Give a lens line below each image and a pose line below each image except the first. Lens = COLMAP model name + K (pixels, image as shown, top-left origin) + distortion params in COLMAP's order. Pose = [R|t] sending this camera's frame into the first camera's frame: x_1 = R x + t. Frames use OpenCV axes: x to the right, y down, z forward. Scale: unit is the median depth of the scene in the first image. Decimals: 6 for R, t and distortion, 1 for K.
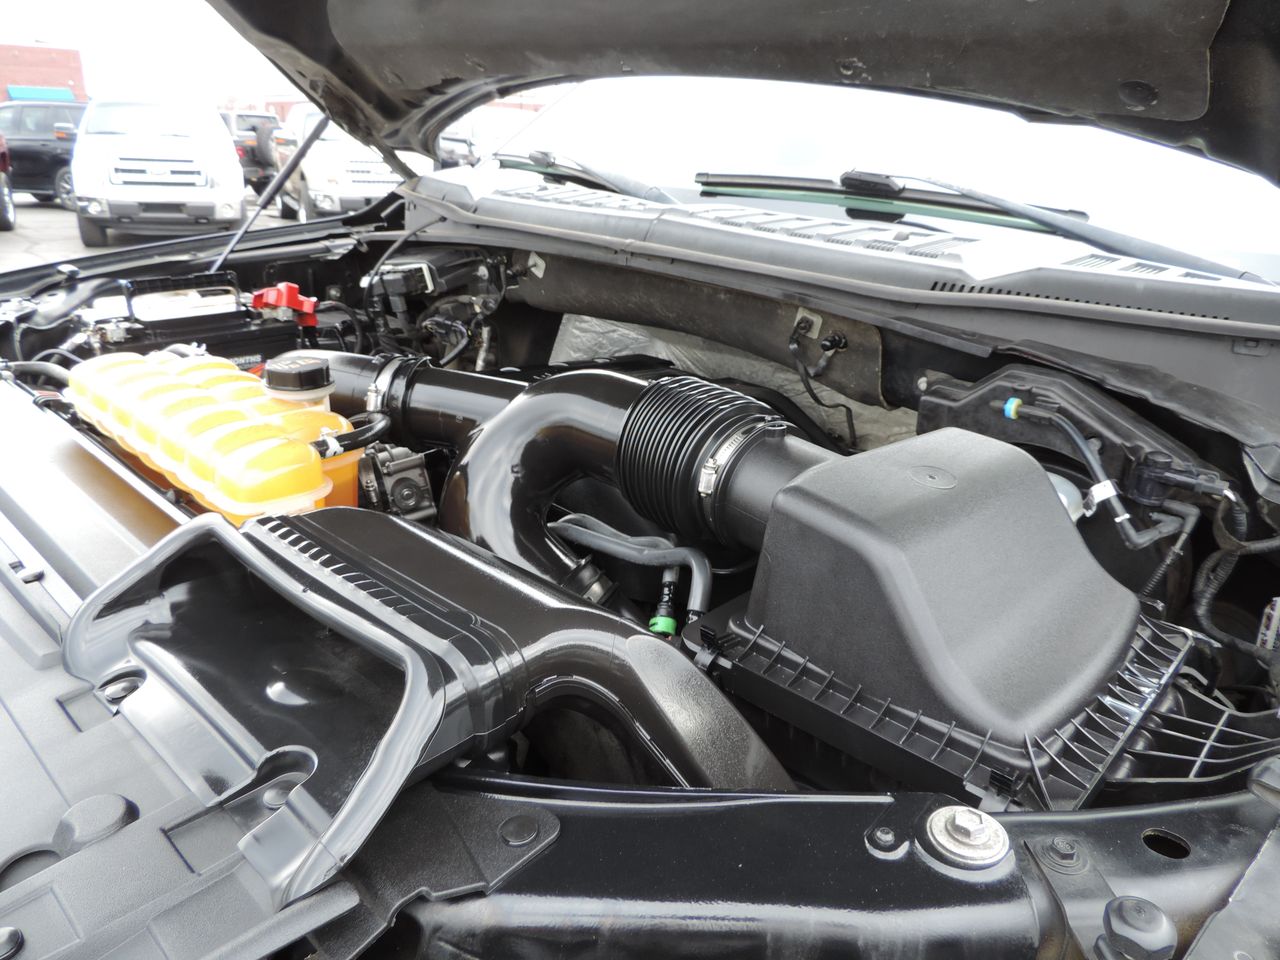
lens RADIAL K [[903.6, 0, 640.0], [0, 903.6, 480.0], [0, 0, 1]] dist [-0.015653, -0.002936]
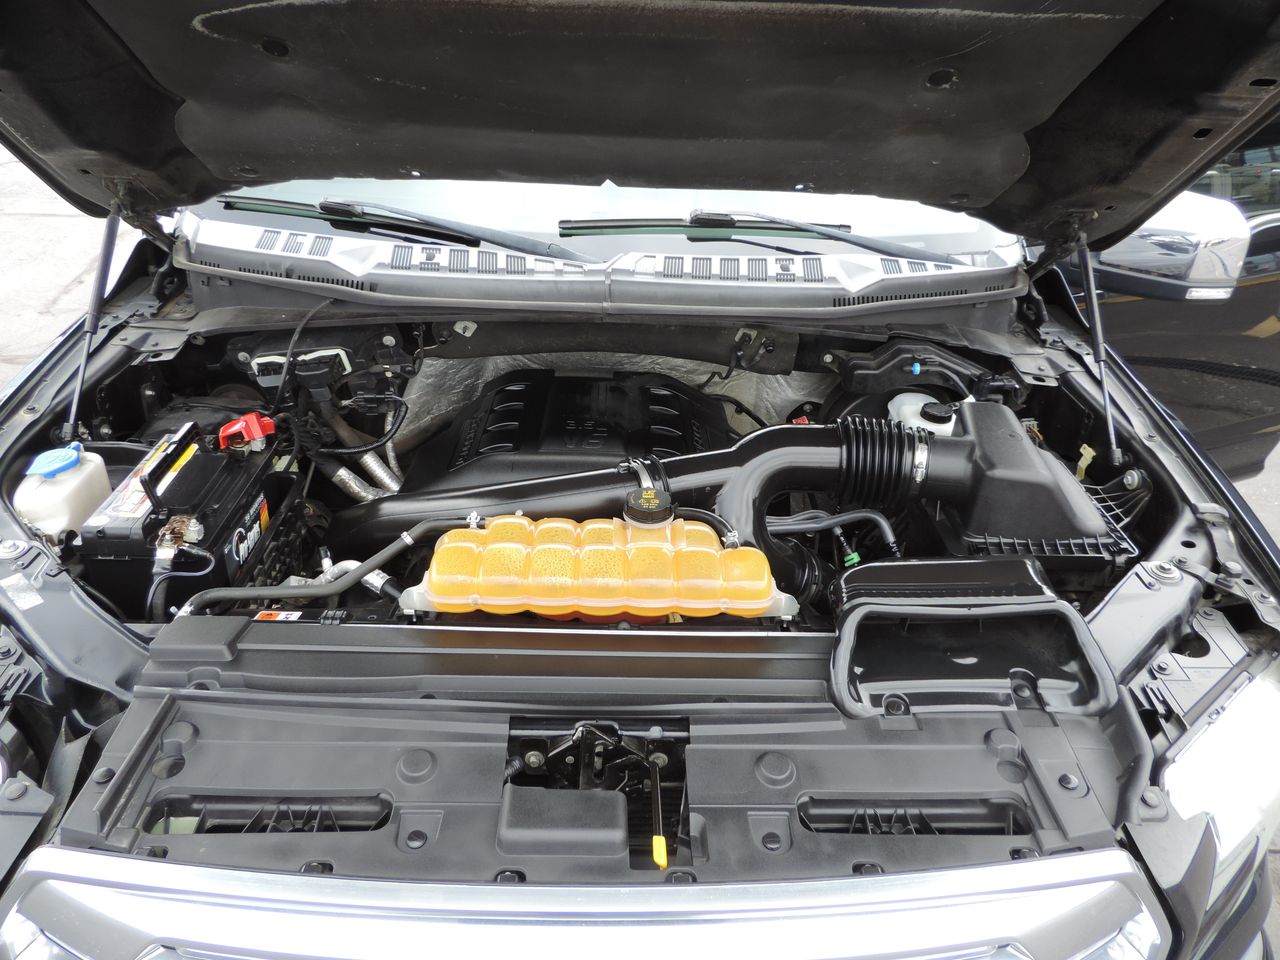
lens RADIAL K [[910.4, 0, 640.0], [0, 910.4, 480.0], [0, 0, 1]] dist [-0.025448, 0.001052]
pose [[0.727160, -0.360204, 0.584373, -0.993765], [0.257406, 0.932235, 0.254323, -0.420315], [-0.636381, -0.034512, 0.770602, -0.045193]]
